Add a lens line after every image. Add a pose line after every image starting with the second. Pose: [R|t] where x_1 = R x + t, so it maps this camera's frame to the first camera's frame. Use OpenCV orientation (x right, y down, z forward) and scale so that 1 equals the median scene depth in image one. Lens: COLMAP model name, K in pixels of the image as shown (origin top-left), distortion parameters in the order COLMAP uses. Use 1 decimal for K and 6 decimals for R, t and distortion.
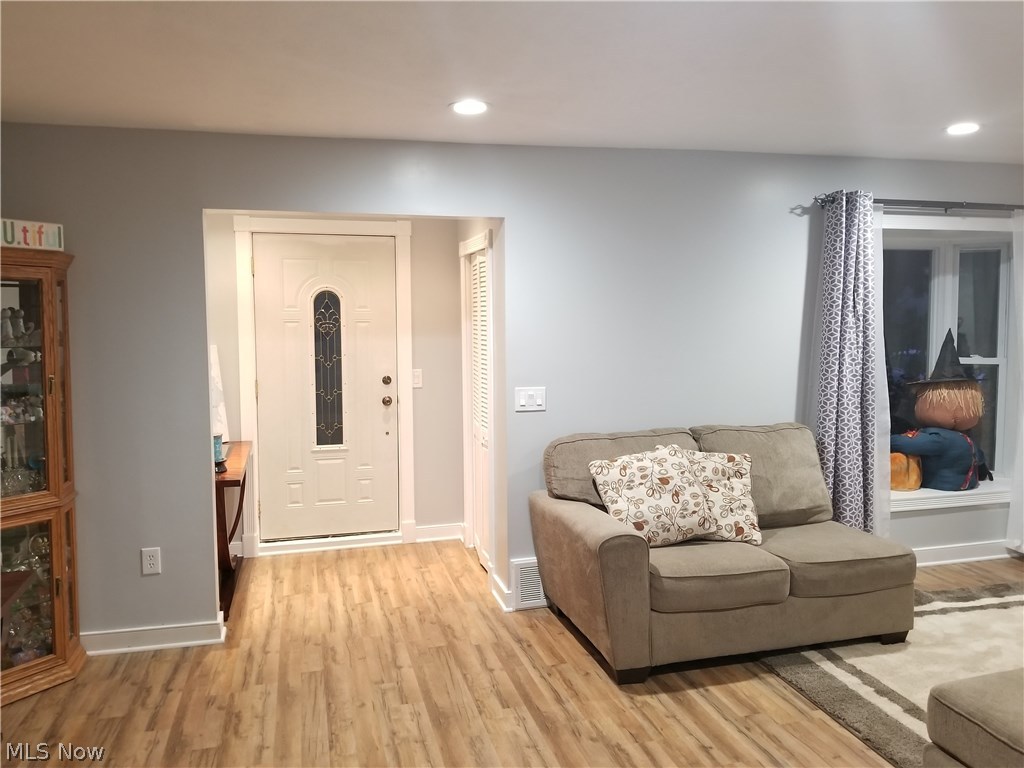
lens RADIAL K [[817.0, 0, 508.6], [0, 817.0, 374.7], [0, 0, 1]] dist [0.070194, -0.119970]
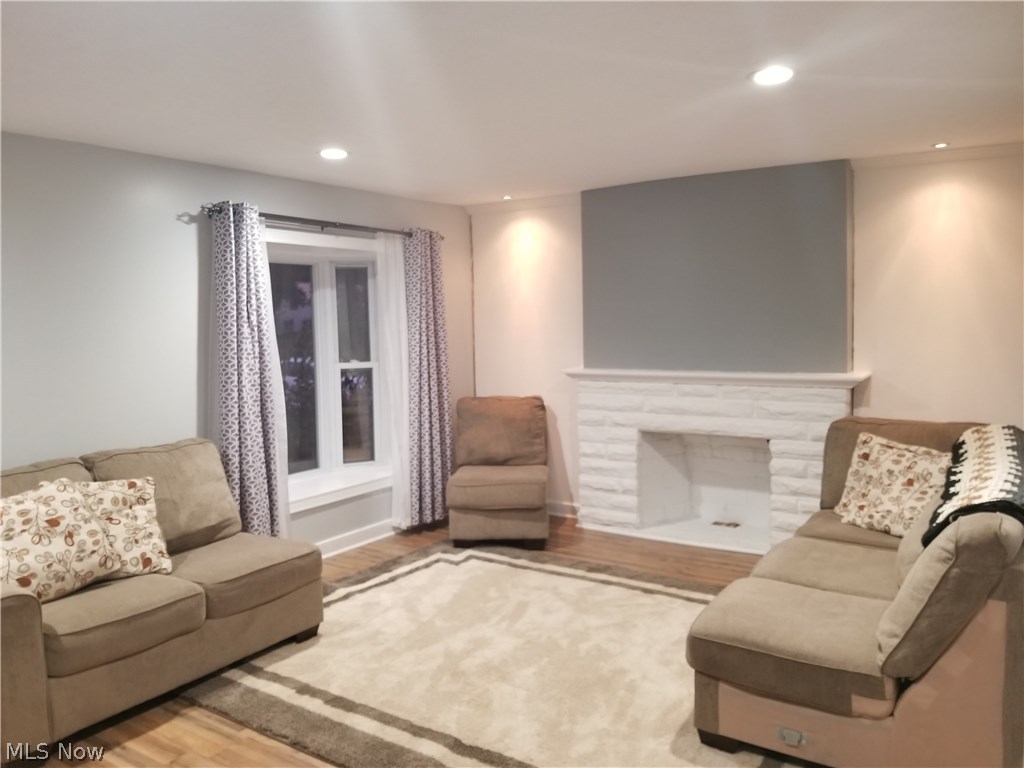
lens RADIAL K [[817.0, 0, 505.9], [0, 817.0, 373.9], [0, 0, 1]] dist [0.070194, -0.119970]
pose [[0.753908, -0.052042, 0.654915, -0.008761], [0.061201, 0.998086, 0.008859, -0.003027], [-0.654123, 0.033402, 0.755650, 0.036410]]
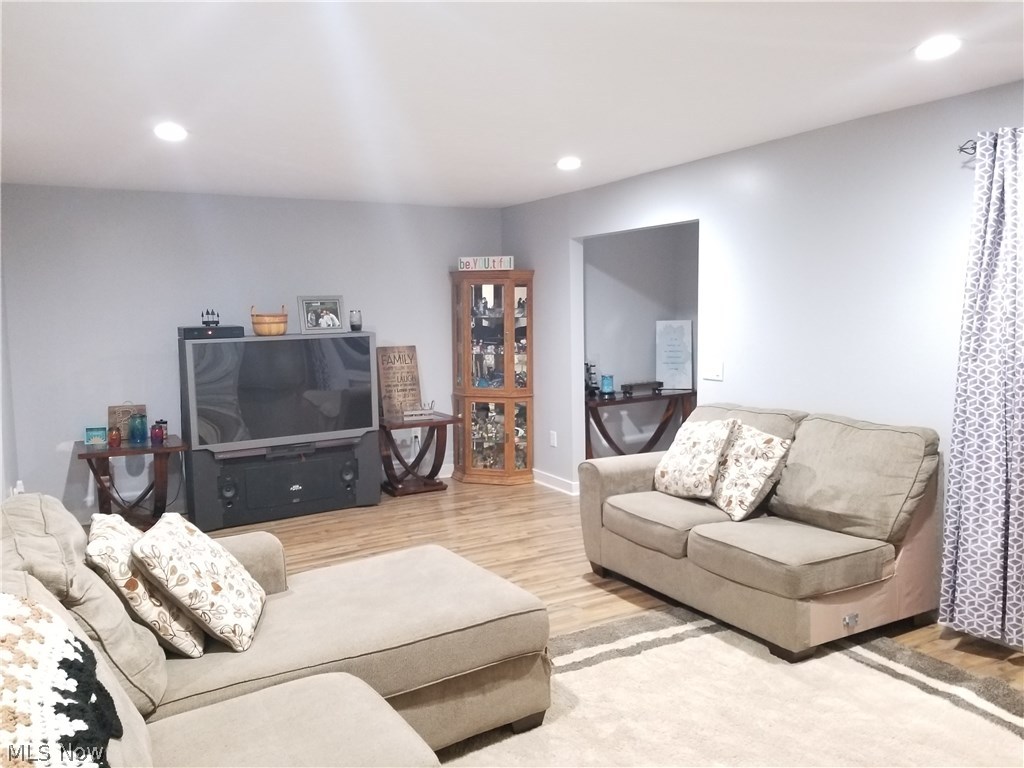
lens RADIAL K [[817.0, 0, 510.5], [0, 817.0, 388.5], [0, 0, 1]] dist [0.070194, -0.119970]
pose [[0.234524, 0.100738, -0.966877, 1.194974], [-0.058898, 0.994261, 0.089305, -0.034498], [0.970325, 0.036003, 0.239111, 0.457074]]
